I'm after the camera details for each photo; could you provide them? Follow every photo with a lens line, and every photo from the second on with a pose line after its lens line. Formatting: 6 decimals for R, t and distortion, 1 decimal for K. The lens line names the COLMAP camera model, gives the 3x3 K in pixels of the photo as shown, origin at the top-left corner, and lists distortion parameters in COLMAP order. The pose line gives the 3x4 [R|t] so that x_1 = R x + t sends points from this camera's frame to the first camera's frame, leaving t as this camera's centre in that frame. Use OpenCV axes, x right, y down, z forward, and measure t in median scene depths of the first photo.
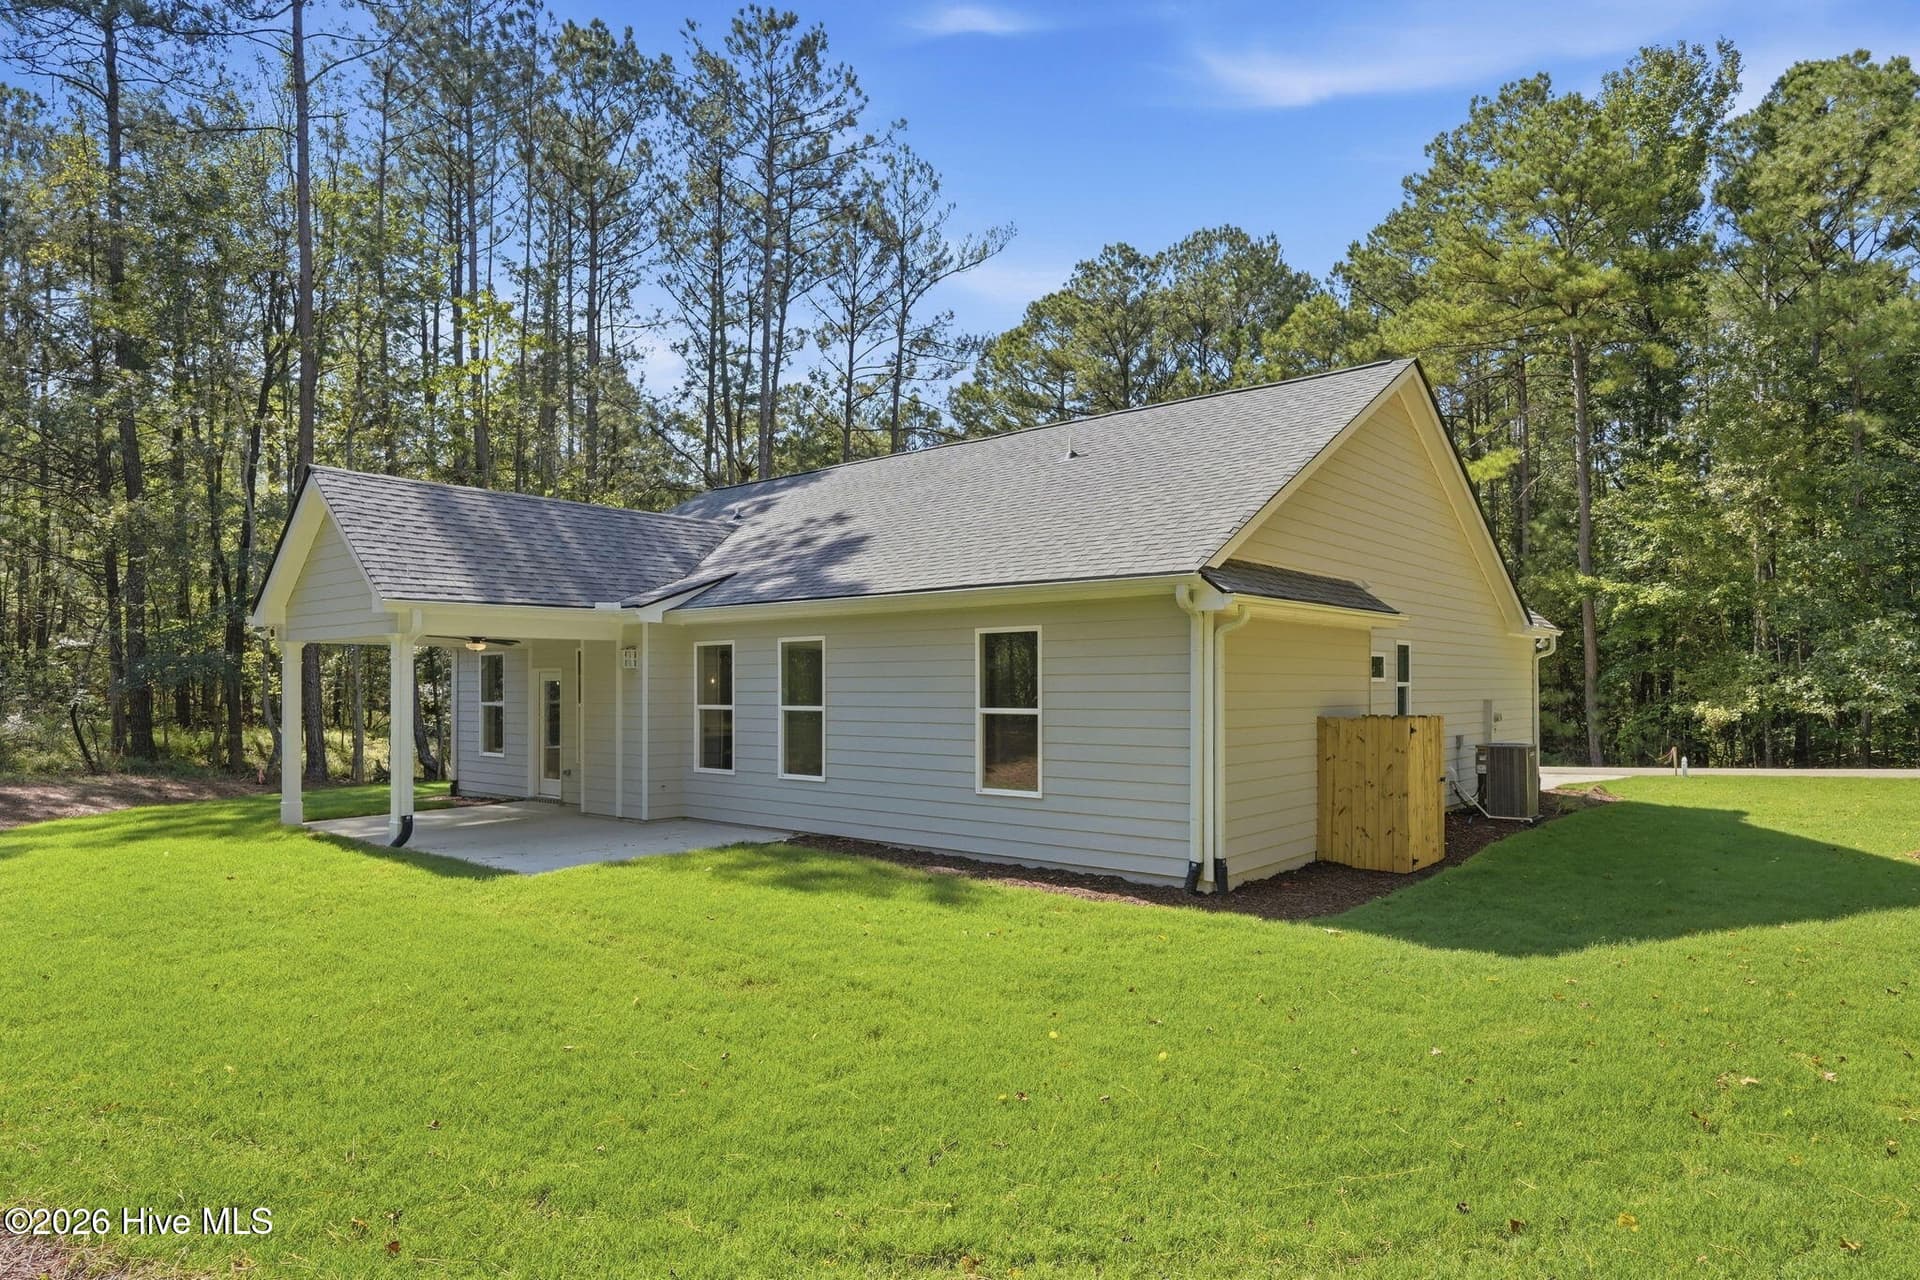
lens RADIAL K [[1162.4, 0, 960.0], [0, 1162.4, 640.0], [0, 0, 1]] dist [-0.003555, -0.000463]
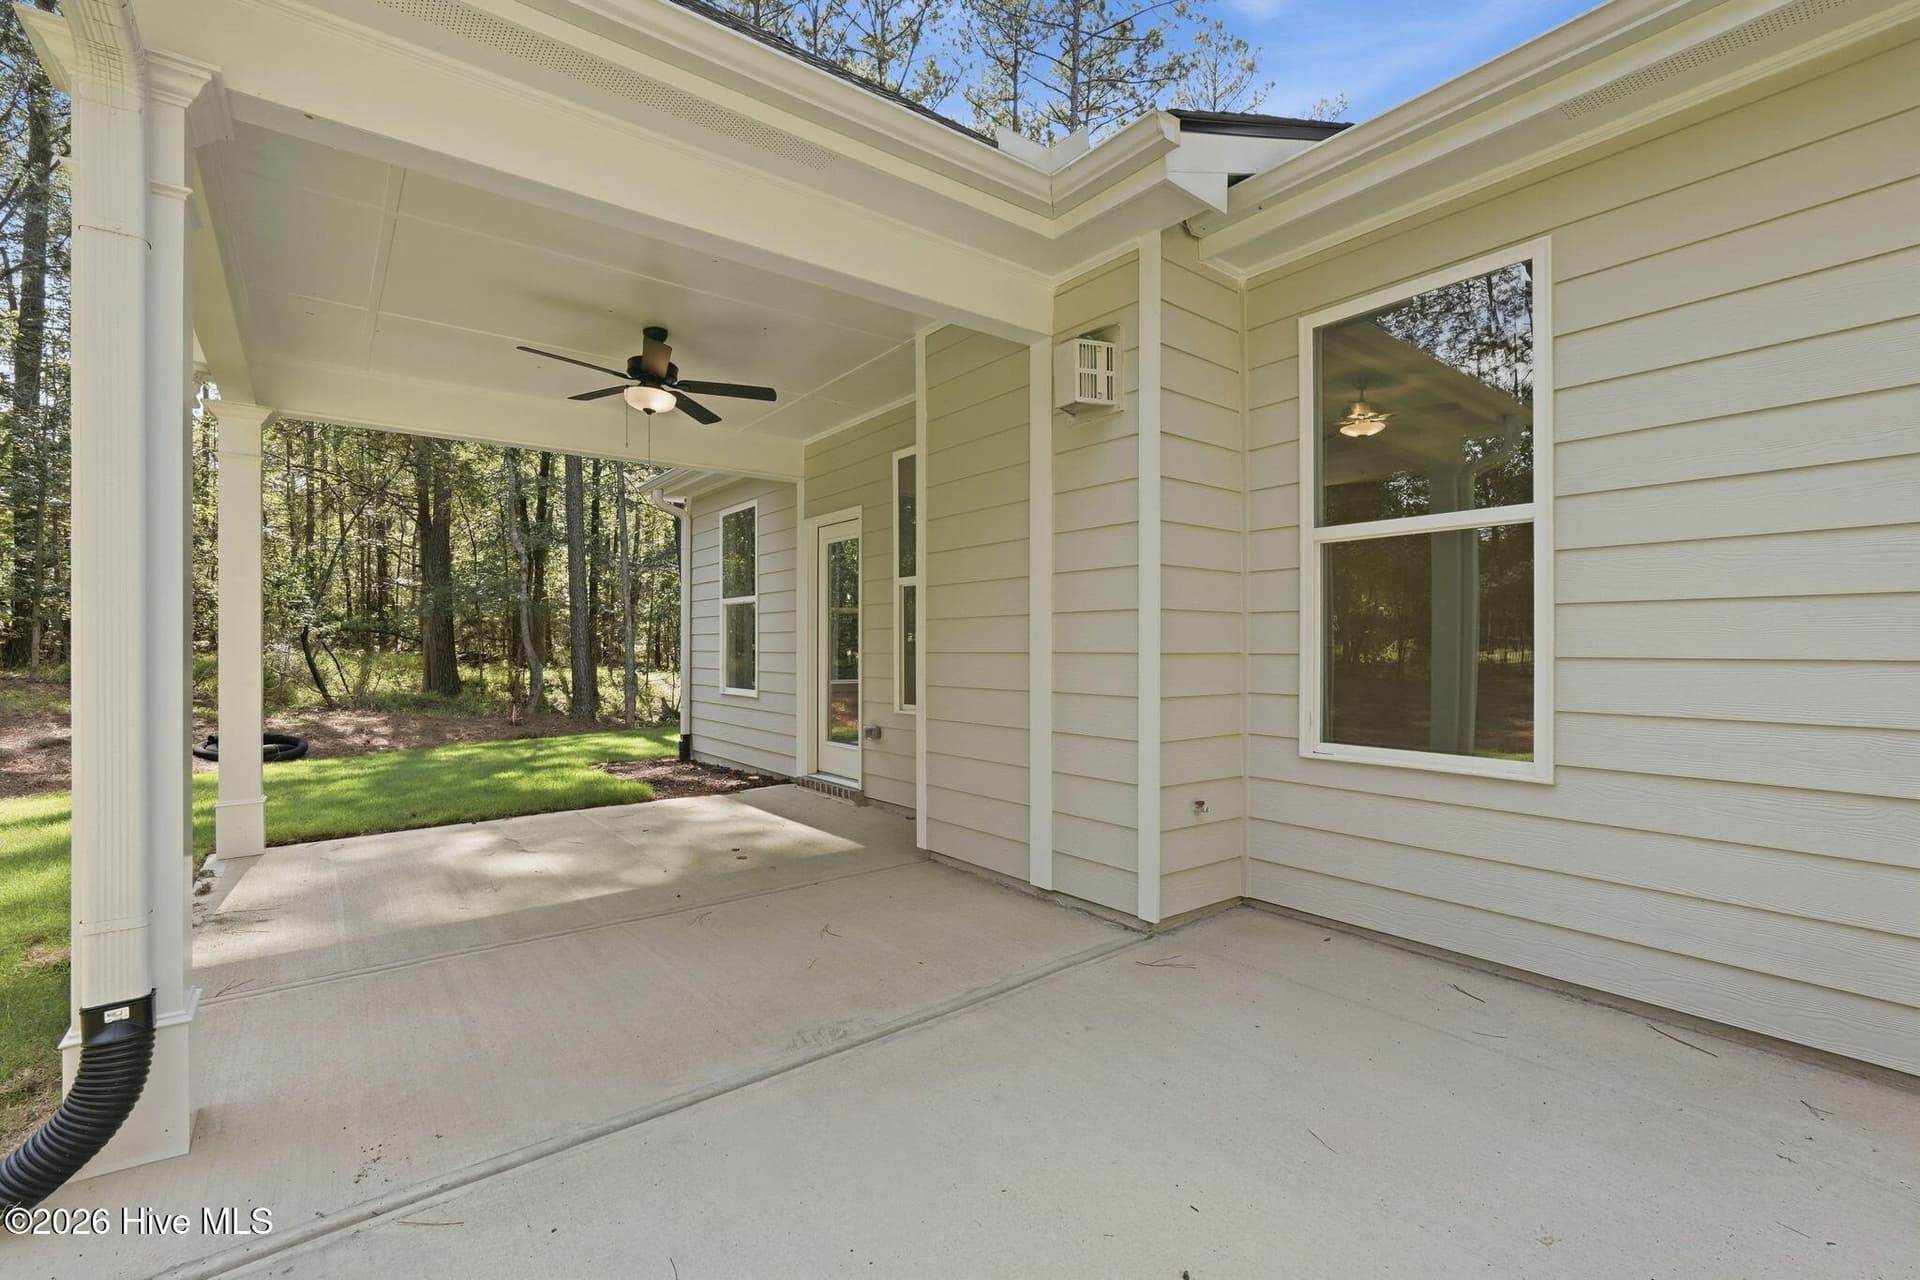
lens RADIAL K [[863.9, 0, 960.0], [0, 863.9, 640.0], [0, 0, 1]] dist [0.000248, -0.000004]
pose [[0.979708, 0.007273, -0.200298, -0.229698], [-0.001865, 0.999629, 0.027173, 0.066171], [0.200422, -0.026248, 0.979358, 0.653650]]
